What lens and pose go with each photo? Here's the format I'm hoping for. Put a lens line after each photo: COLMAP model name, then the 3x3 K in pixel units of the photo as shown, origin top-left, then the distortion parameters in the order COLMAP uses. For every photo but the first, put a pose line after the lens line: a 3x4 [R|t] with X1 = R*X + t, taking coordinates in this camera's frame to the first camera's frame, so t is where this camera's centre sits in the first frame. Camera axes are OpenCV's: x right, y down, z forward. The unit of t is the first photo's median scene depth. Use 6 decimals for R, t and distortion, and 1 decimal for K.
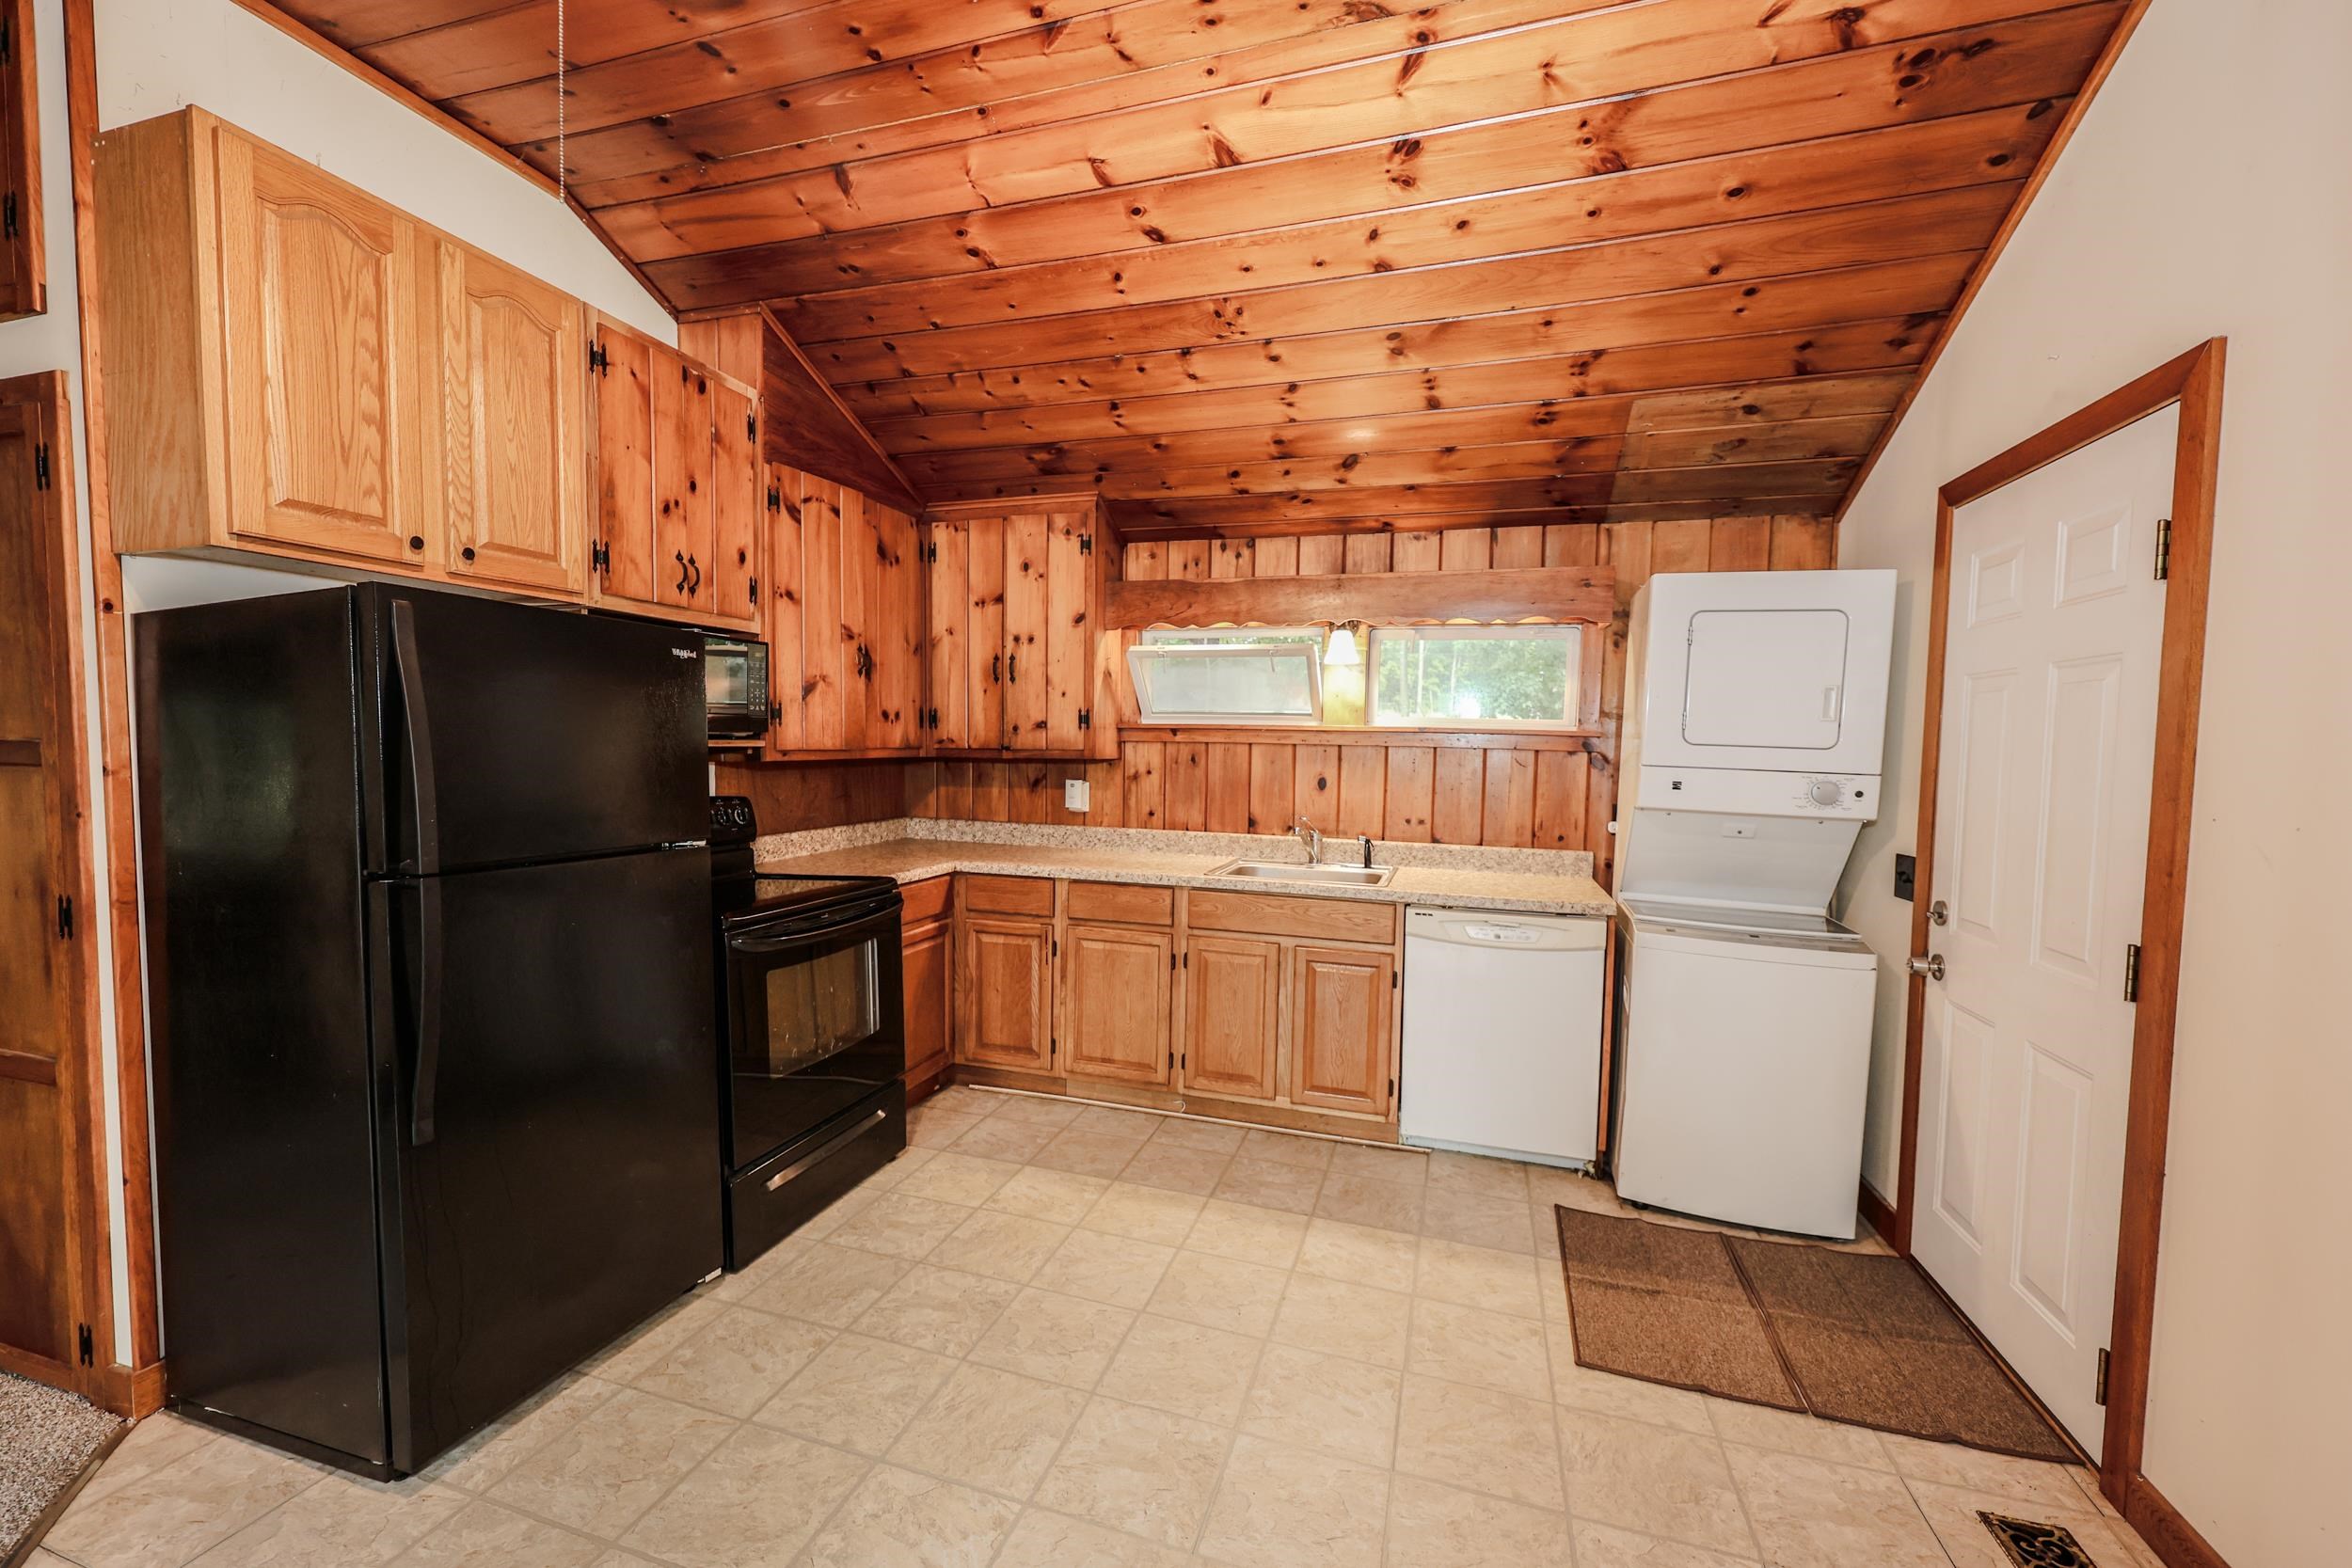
lens RADIAL K [[947.1, 0, 1163.1], [0, 947.1, 793.2], [0, 0, 1]] dist [0.001734, -0.000356]
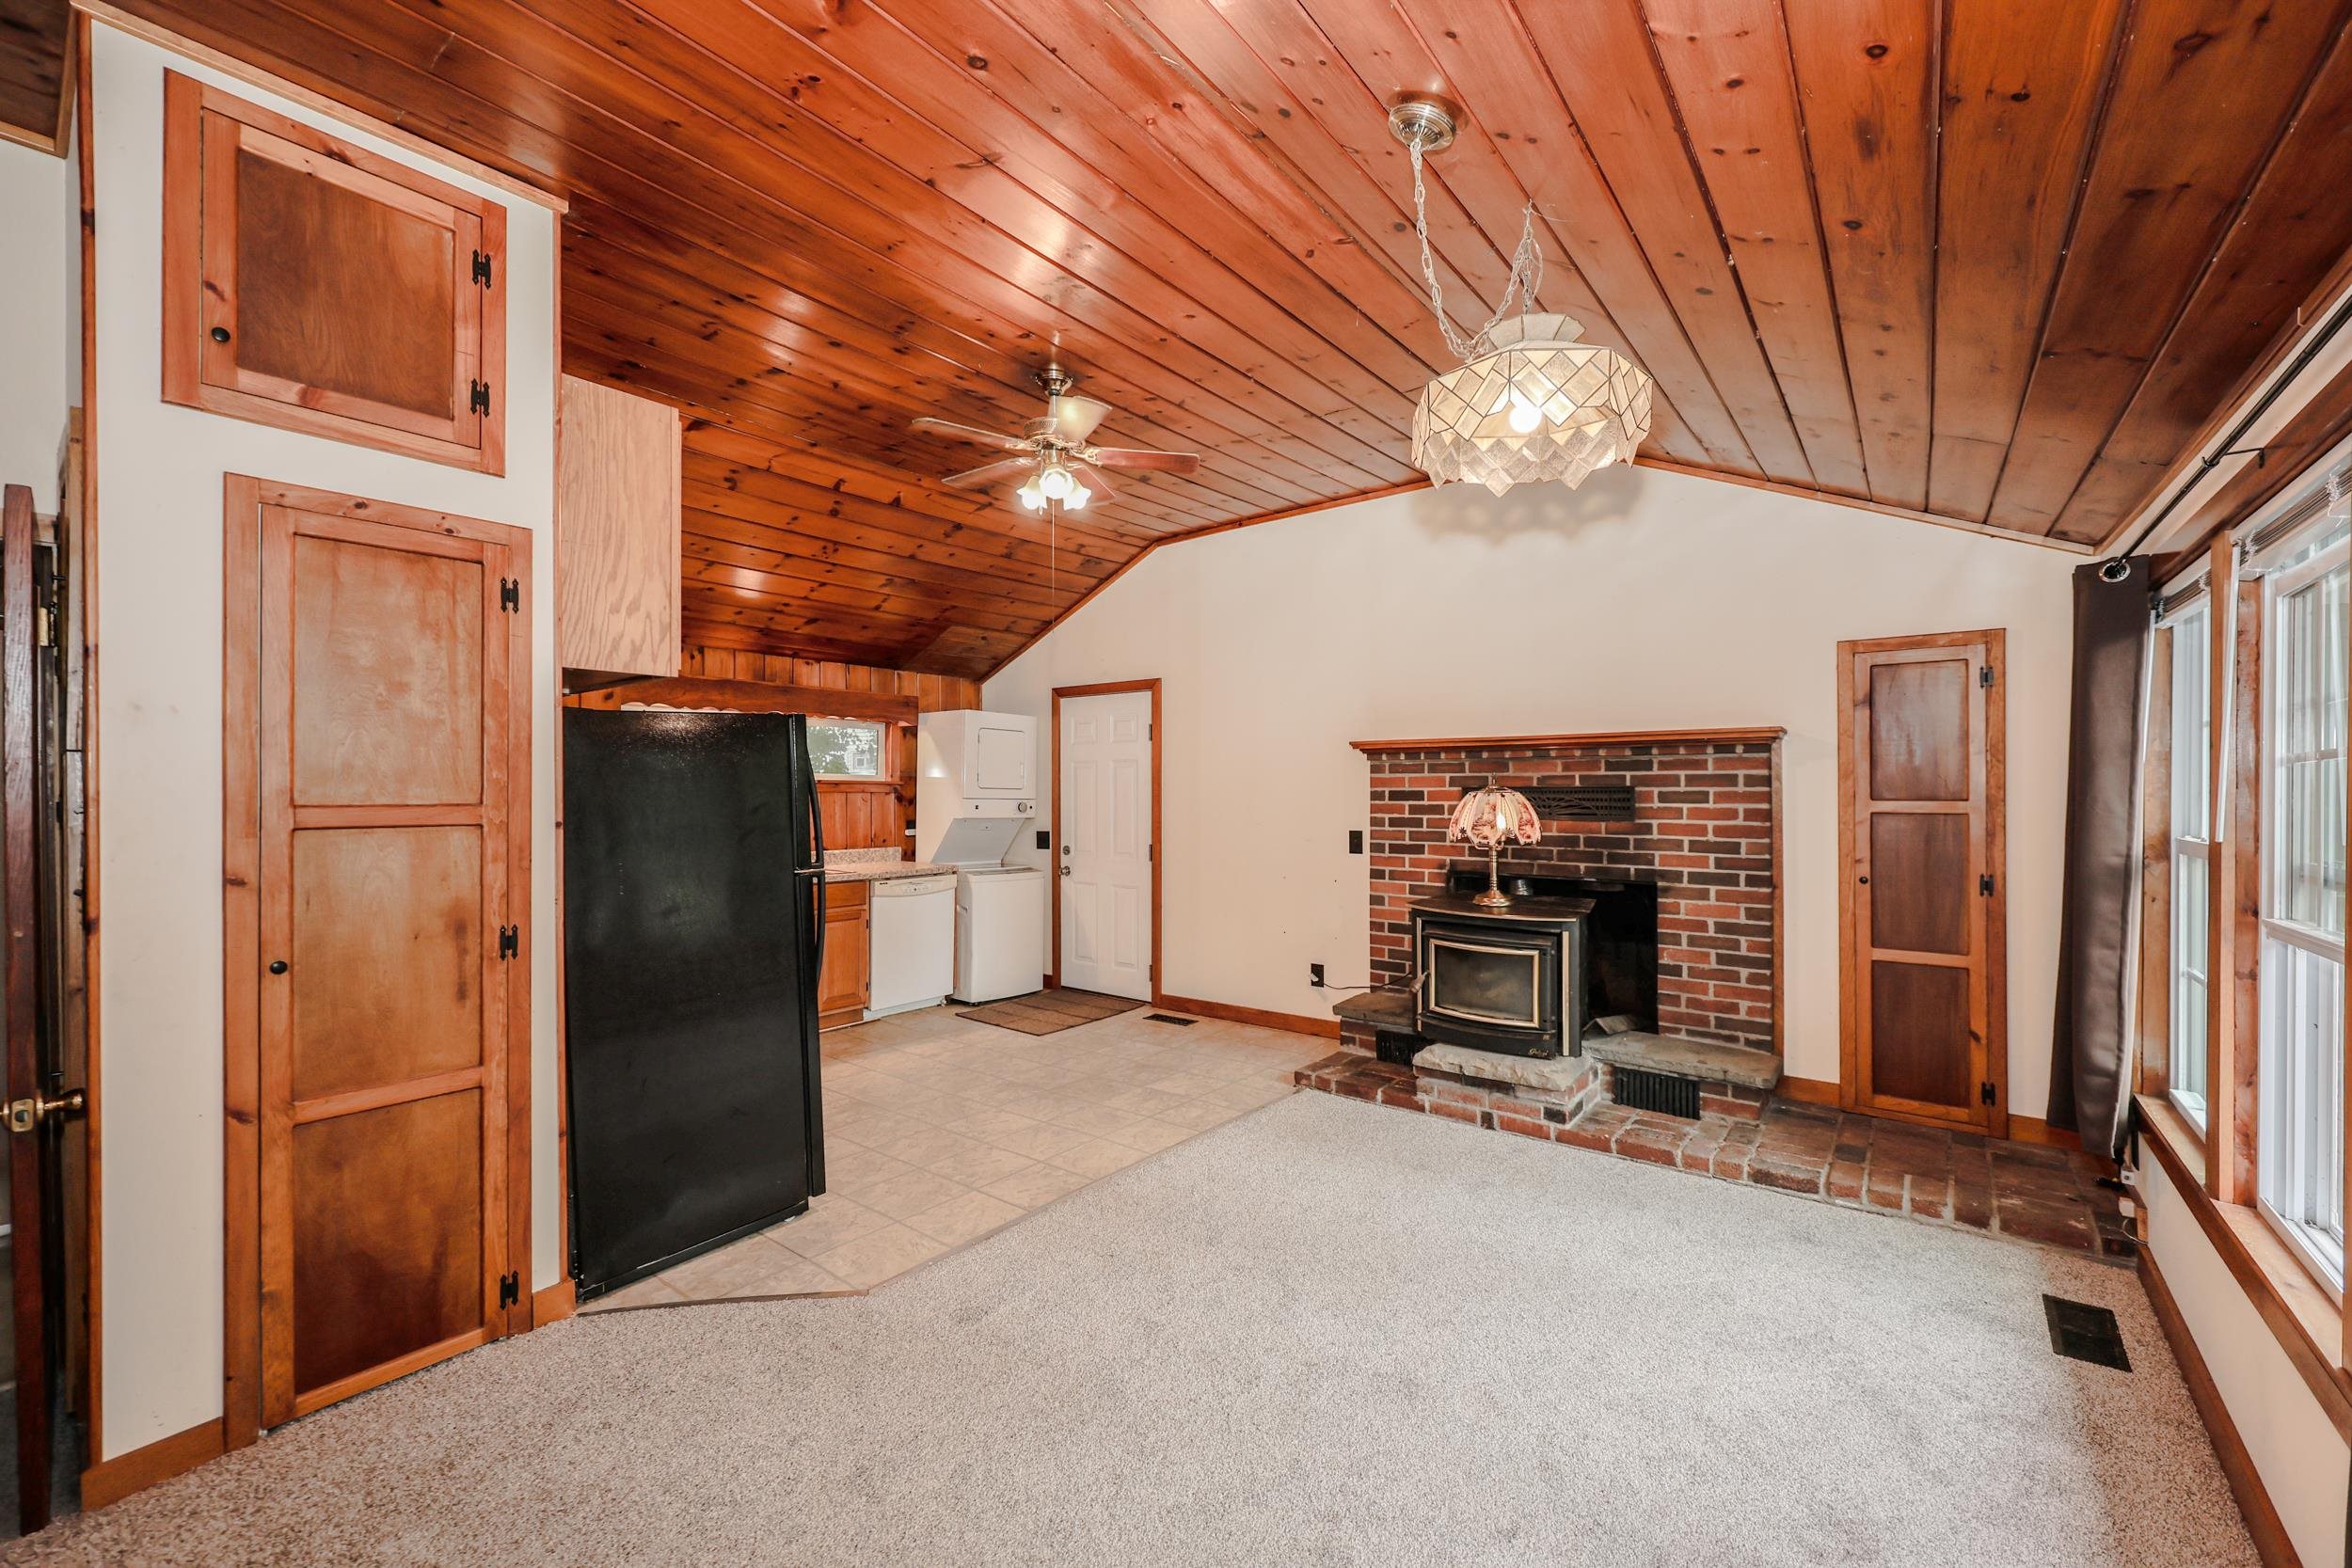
lens RADIAL K [[947.1, 0, 1177.0], [0, 947.1, 784.0], [0, 0, 1]] dist [0.001734, -0.000356]
pose [[0.350845, -0.010263, 0.936377, -1.323066], [0.058592, 0.998221, -0.011012, -0.009968], [-0.934599, 0.058728, 0.350823, -0.194281]]
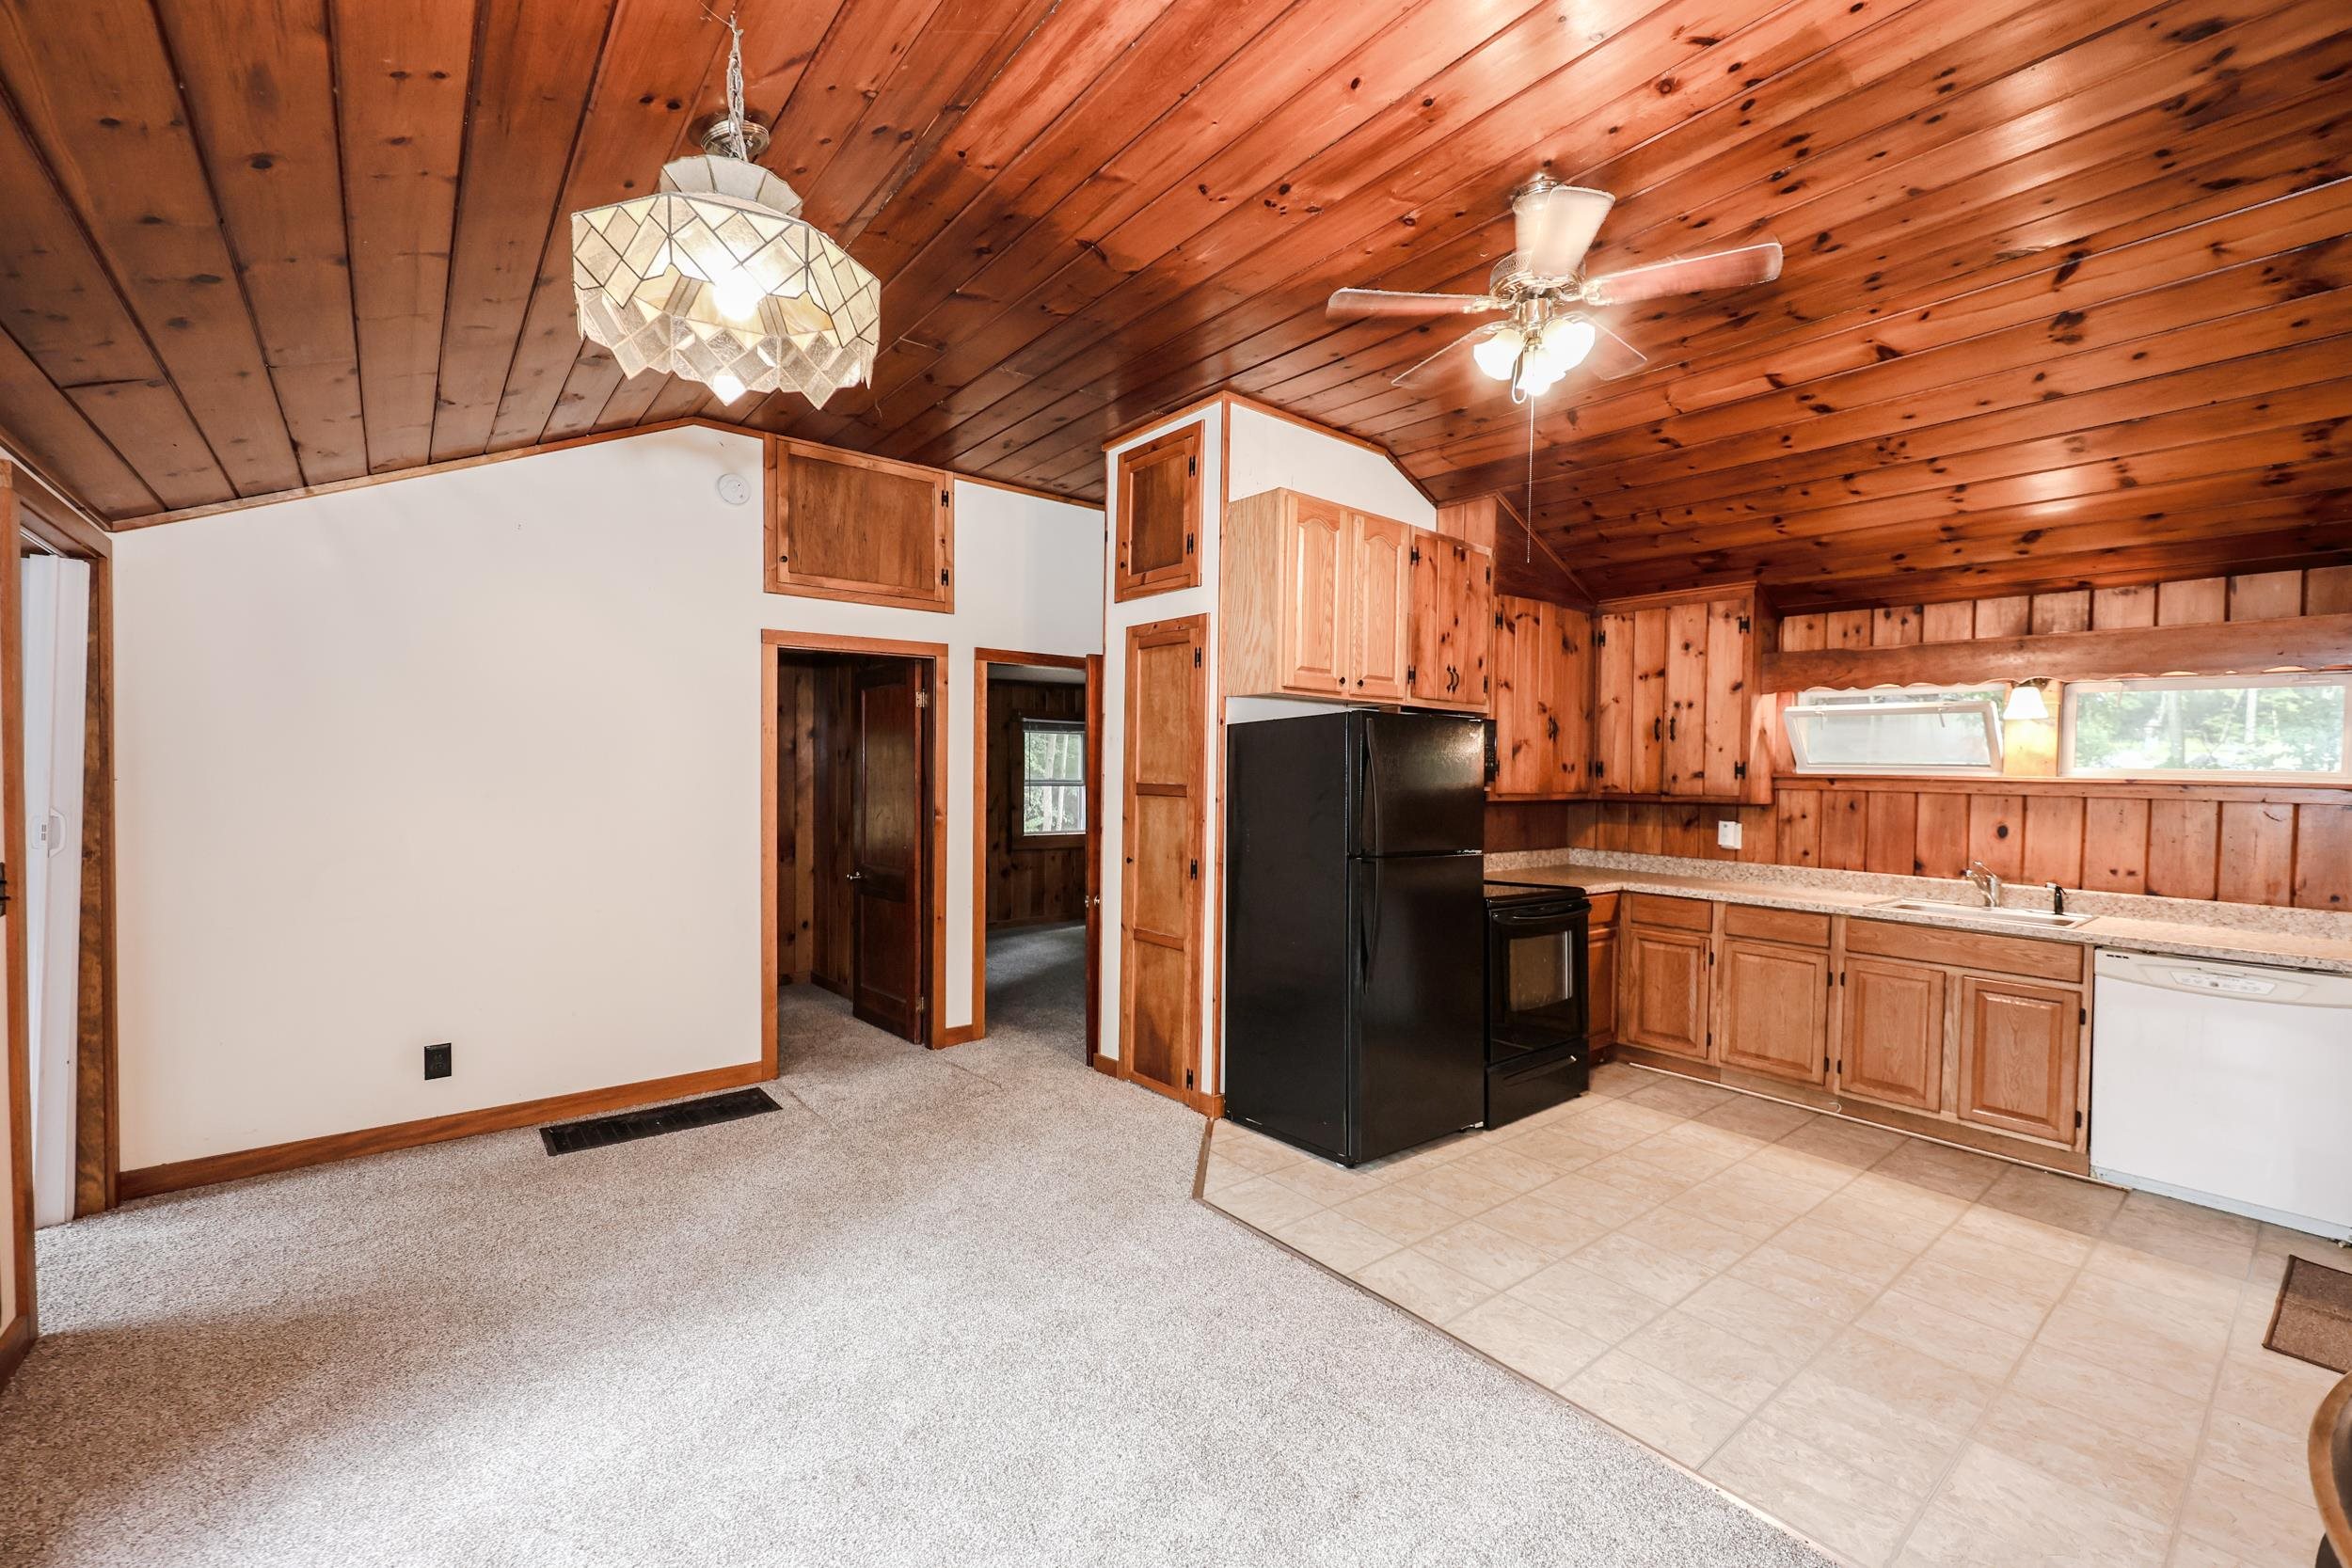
lens RADIAL K [[969.4, 0, 1176.7], [0, 969.4, 786.2], [0, 0, 1]] dist [0.008949, -0.000932]
pose [[0.839636, 0.009819, -0.543061, -0.018657], [-0.036730, 0.998574, -0.038733, 0.020096], [0.541907, 0.052468, 0.838799, -0.536716]]
